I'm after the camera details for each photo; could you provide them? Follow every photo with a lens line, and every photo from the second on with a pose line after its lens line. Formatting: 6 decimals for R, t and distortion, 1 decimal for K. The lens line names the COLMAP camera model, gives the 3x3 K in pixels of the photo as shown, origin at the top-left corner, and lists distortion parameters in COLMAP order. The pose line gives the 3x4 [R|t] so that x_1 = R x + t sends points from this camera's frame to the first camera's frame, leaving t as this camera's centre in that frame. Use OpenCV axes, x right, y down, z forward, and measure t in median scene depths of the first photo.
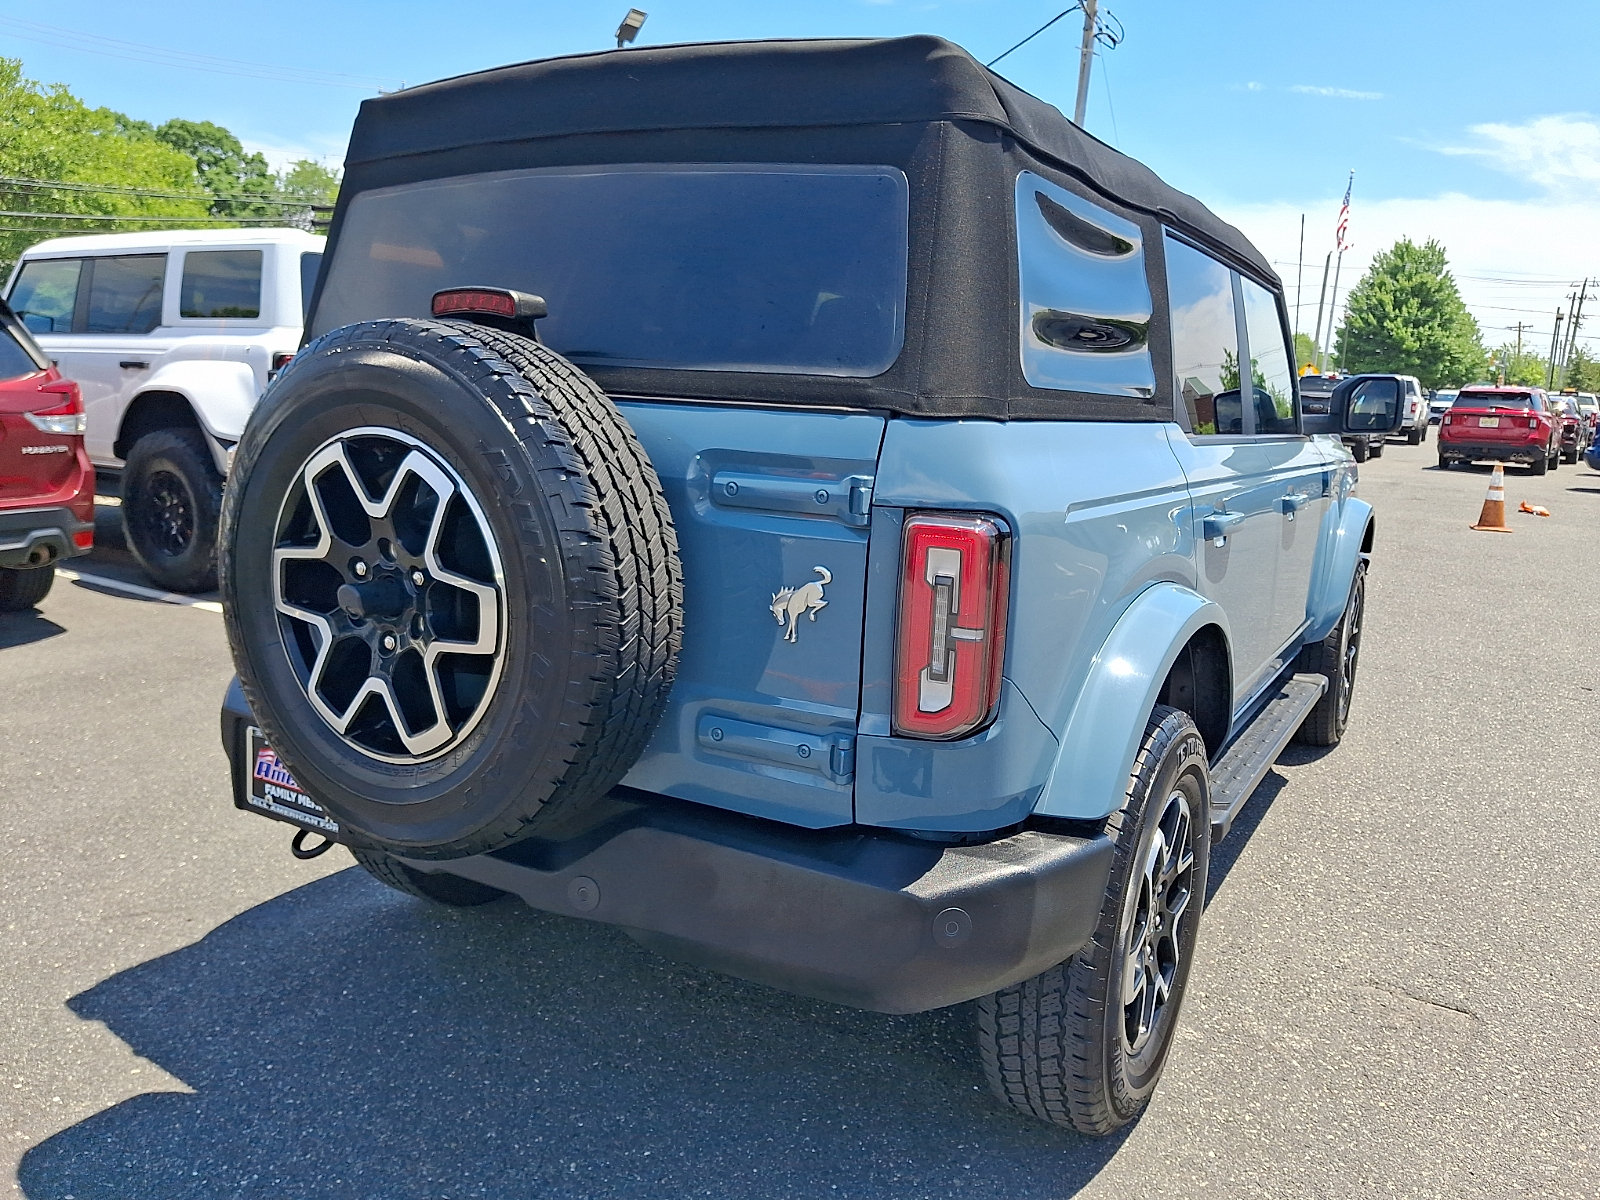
lens RADIAL K [[1189.8, 0, 804.9], [0, 1189.8, 590.6], [0, 0, 1]] dist [0.052321, -0.091766]
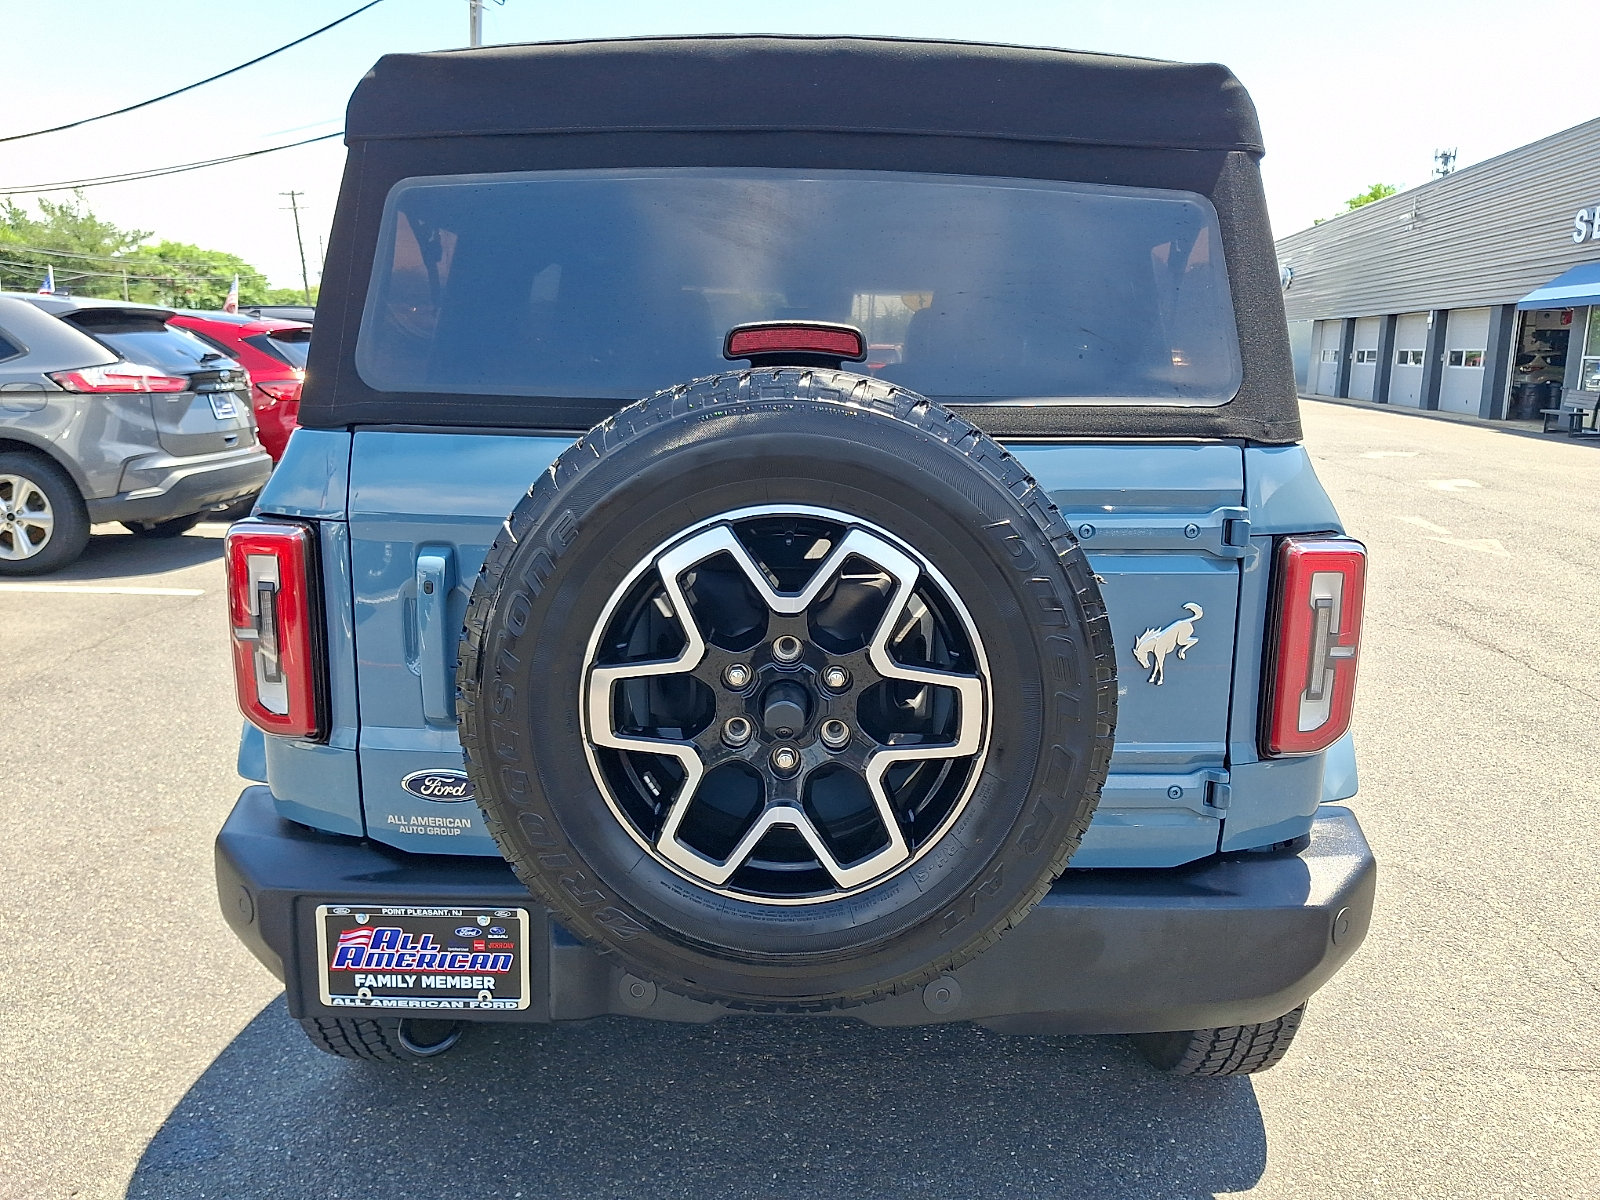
lens RADIAL K [[1189.8, 0, 798.9], [0, 1189.8, 608.9], [0, 0, 1]] dist [0.052321, -0.091766]
pose [[0.877863, -0.130579, 0.460767, -0.711259], [0.114776, 0.991436, 0.062296, -0.112119], [-0.464955, -0.001802, 0.885332, 0.273975]]
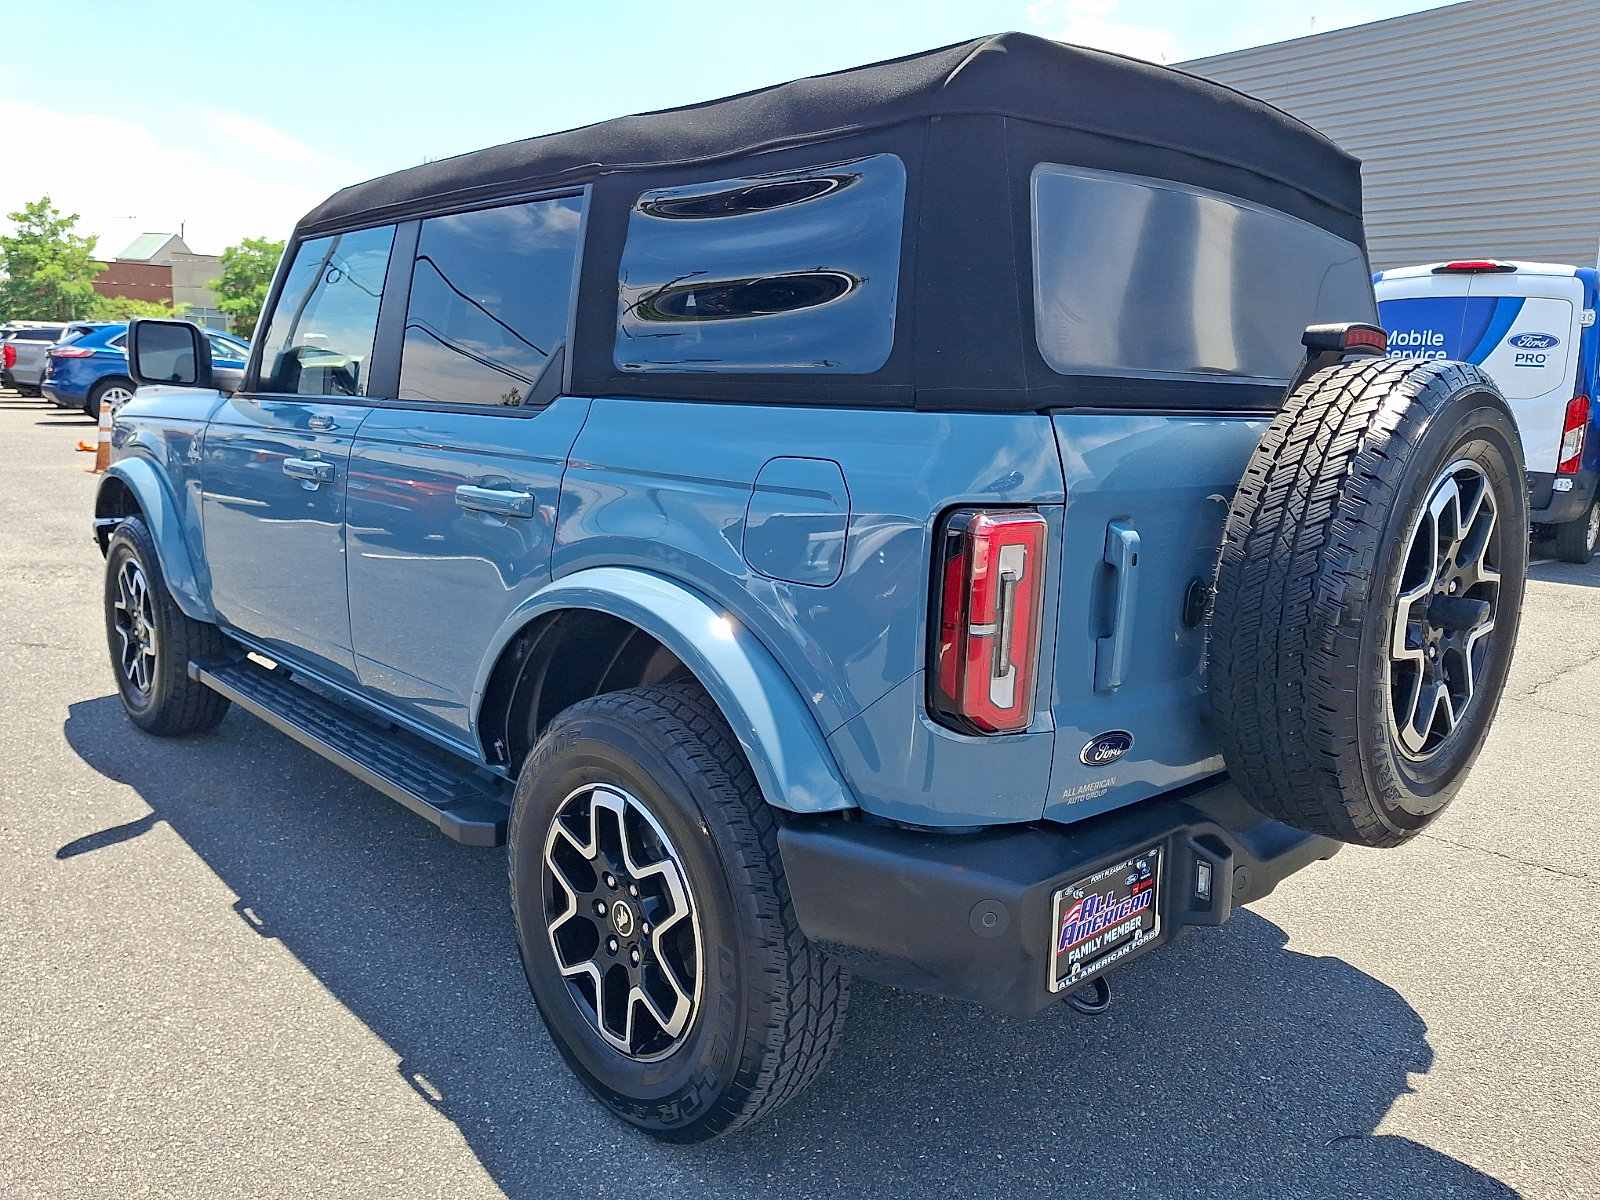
lens RADIAL K [[1189.8, 0, 804.2], [0, 1189.8, 589.0], [0, 0, 1]] dist [0.052321, -0.091766]
pose [[0.290782, -0.203851, 0.934821, -1.562042], [0.146457, 0.975009, 0.167058, -0.287737], [-0.945514, 0.088334, 0.313370, 1.210919]]
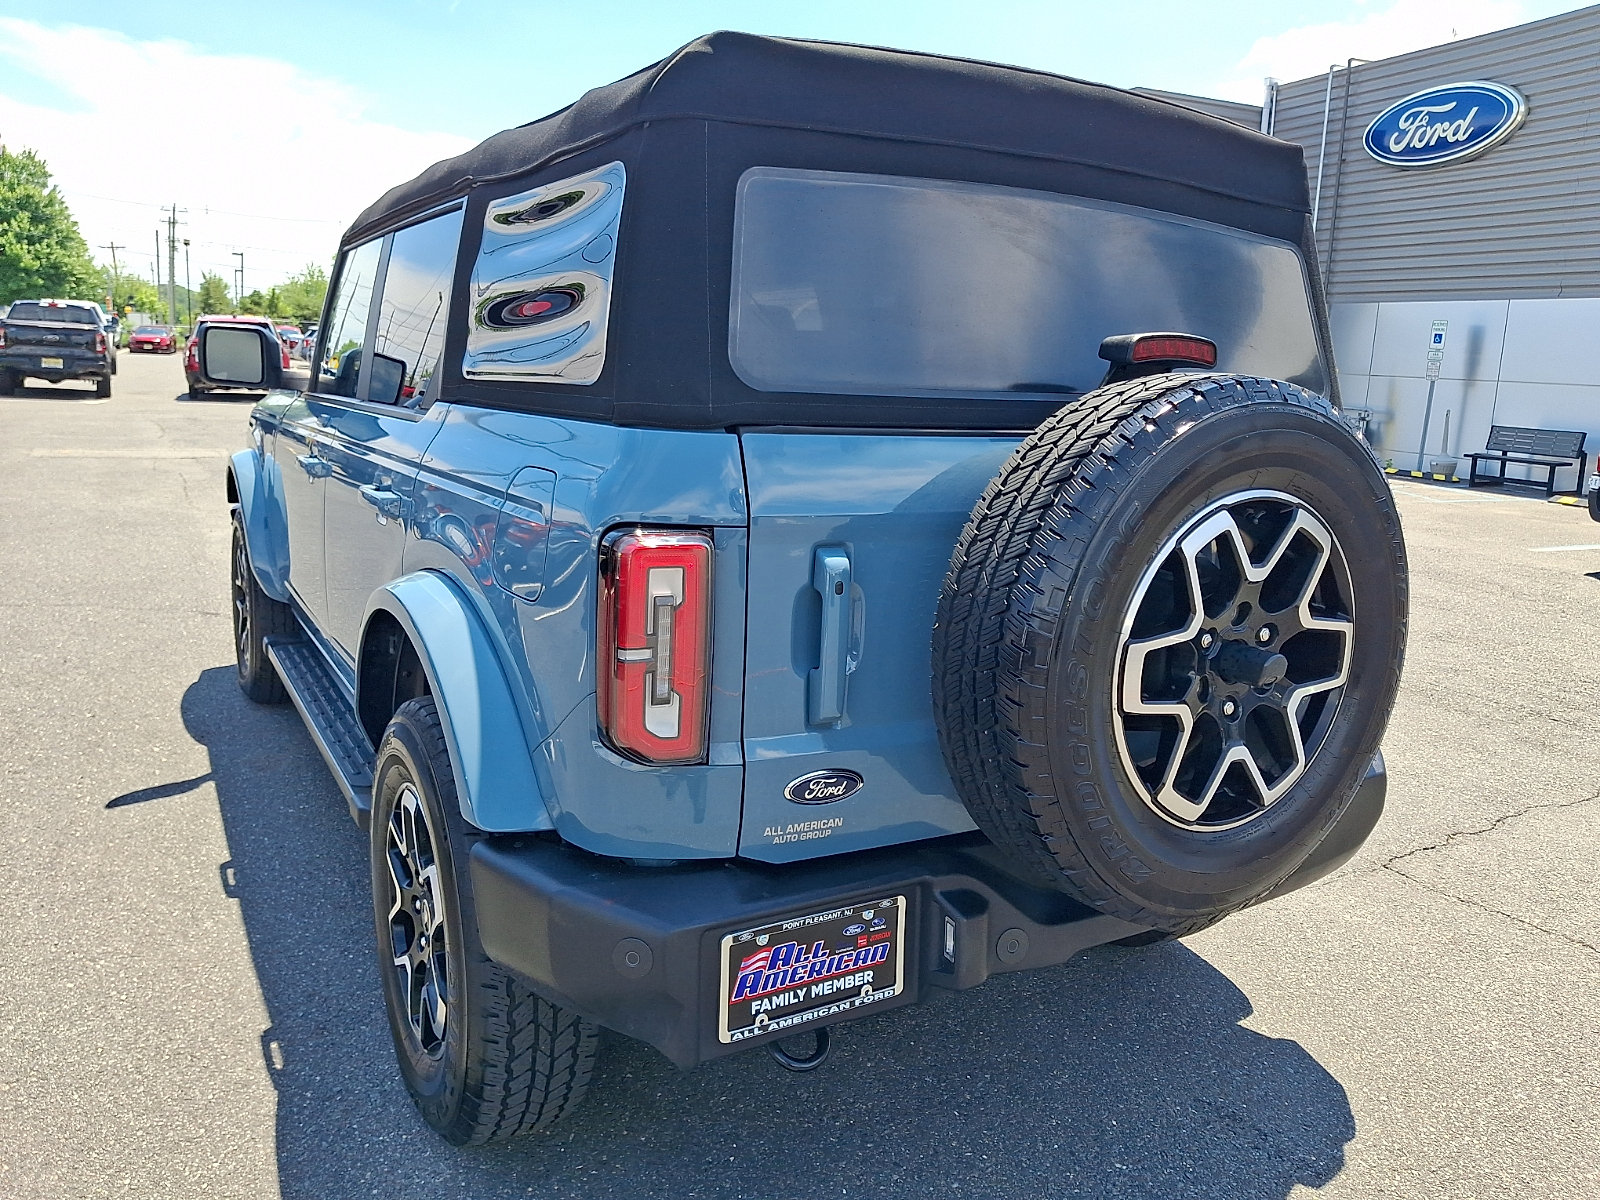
lens RADIAL K [[1189.8, 0, 814.2], [0, 1189.8, 576.7], [0, 0, 1]] dist [0.052321, -0.091766]
pose [[0.494226, -0.178657, 0.850777, -1.339848], [0.134657, 0.982576, 0.128110, -0.234502], [-0.858841, 0.051248, 0.509672, 0.797562]]
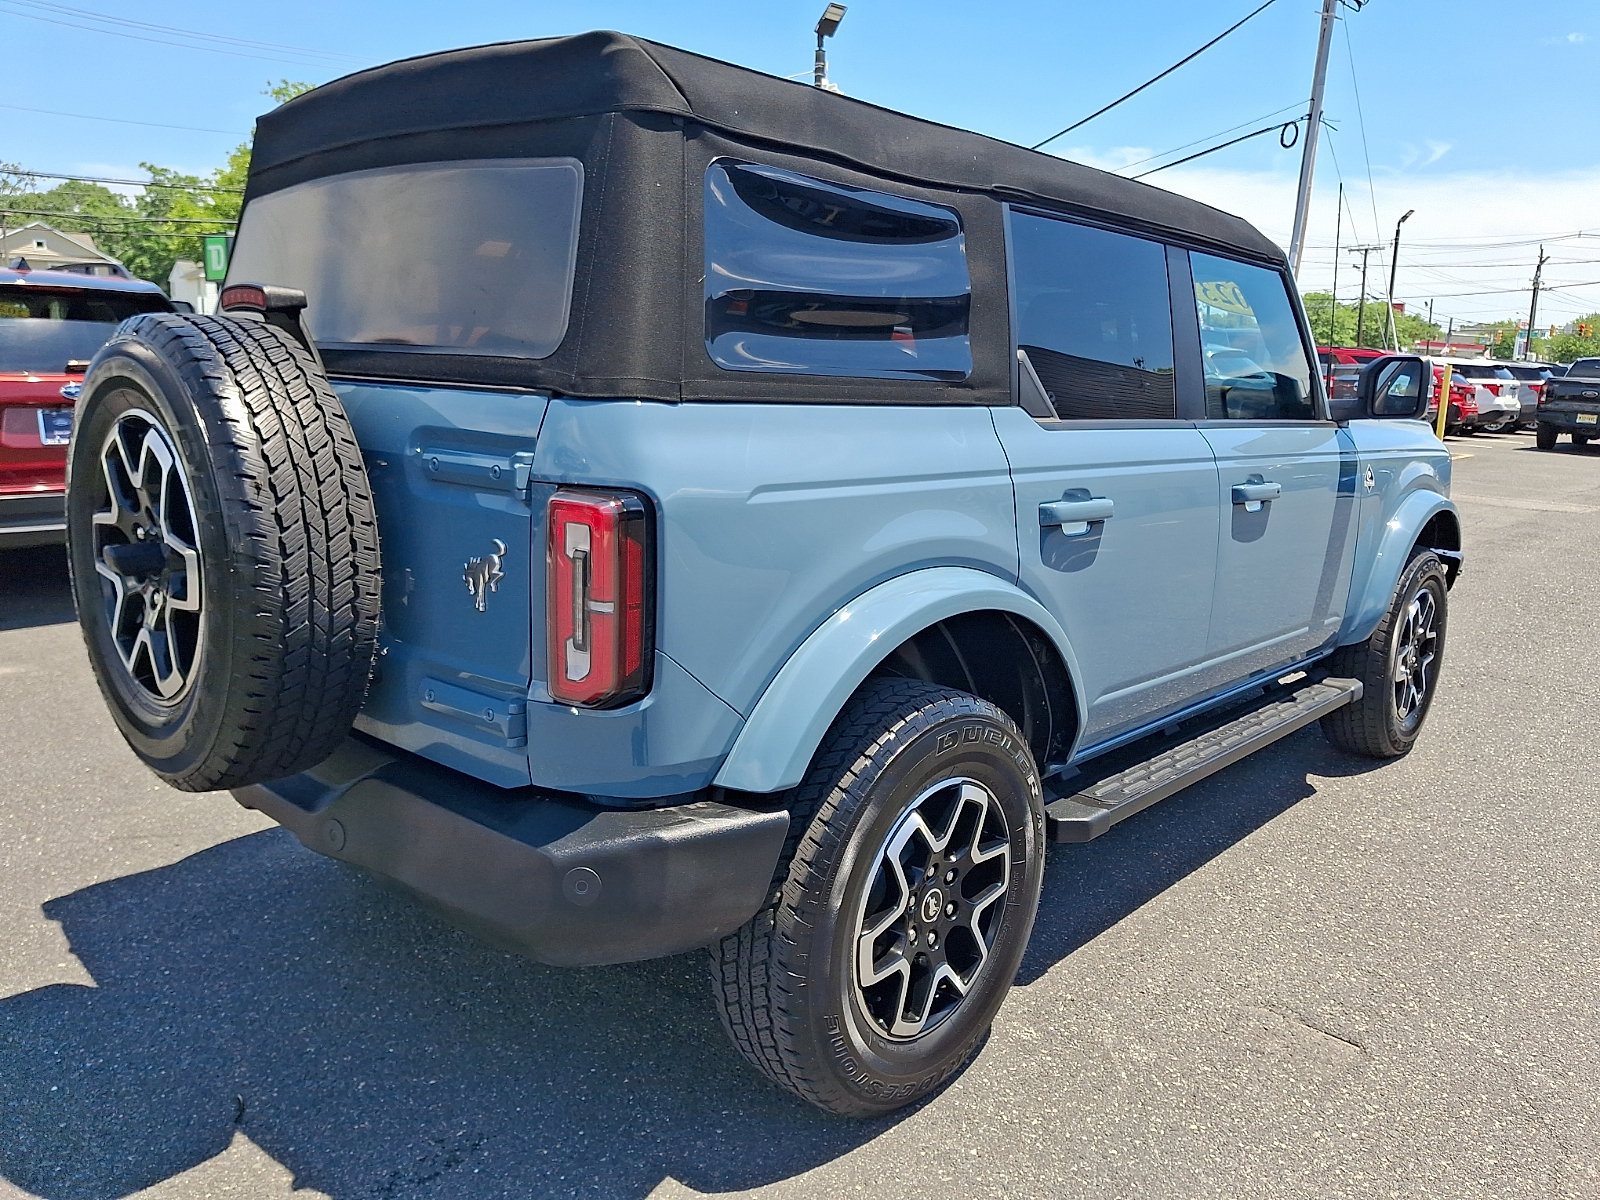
lens RADIAL K [[1189.8, 0, 820.9], [0, 1189.8, 585.5], [0, 0, 1]] dist [0.052321, -0.091766]
pose [[0.978445, 0.028930, -0.204472, 0.503939], [-0.028051, 0.999581, 0.007196, 0.005134], [0.204594, -0.001305, 0.978846, 0.018670]]
